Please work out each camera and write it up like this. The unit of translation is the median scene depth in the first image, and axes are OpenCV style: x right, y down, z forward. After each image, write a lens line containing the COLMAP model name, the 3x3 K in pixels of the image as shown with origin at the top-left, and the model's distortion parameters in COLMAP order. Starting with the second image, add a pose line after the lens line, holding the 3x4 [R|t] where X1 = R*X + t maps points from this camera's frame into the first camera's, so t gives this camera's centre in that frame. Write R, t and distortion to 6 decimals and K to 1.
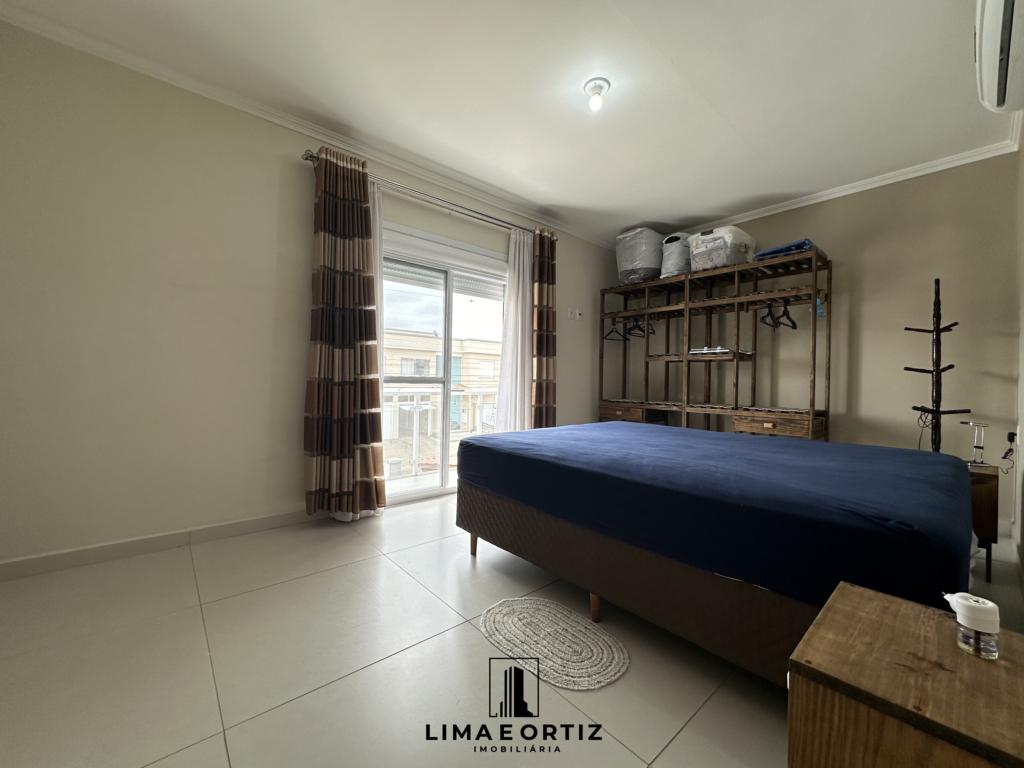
lens RADIAL K [[407.3, 0, 512.5], [0, 407.3, 384.4], [0, 0, 1]] dist [-0.004470, 0.000556]
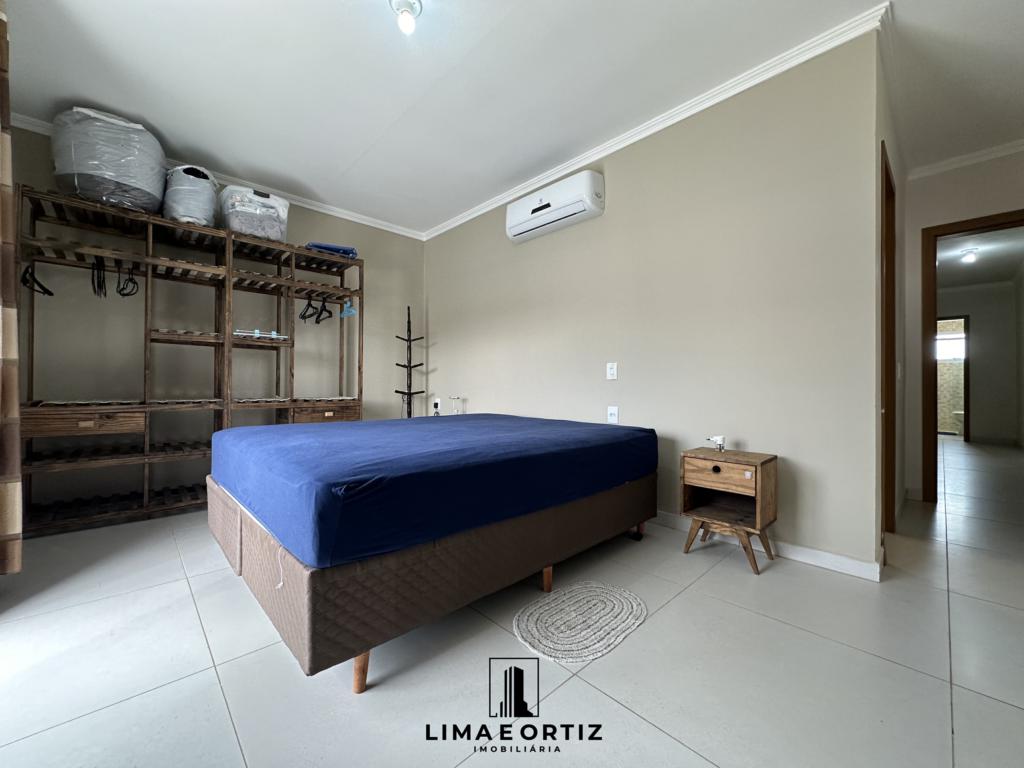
lens RADIAL K [[407.3, 0, 515.7], [0, 407.3, 381.9], [0, 0, 1]] dist [-0.004470, 0.000556]
pose [[-0.051067, -0.008269, 0.998661, -0.442268], [0.001435, 0.999964, 0.008353, 0.010365], [-0.998694, 0.001860, -0.051054, 0.586388]]
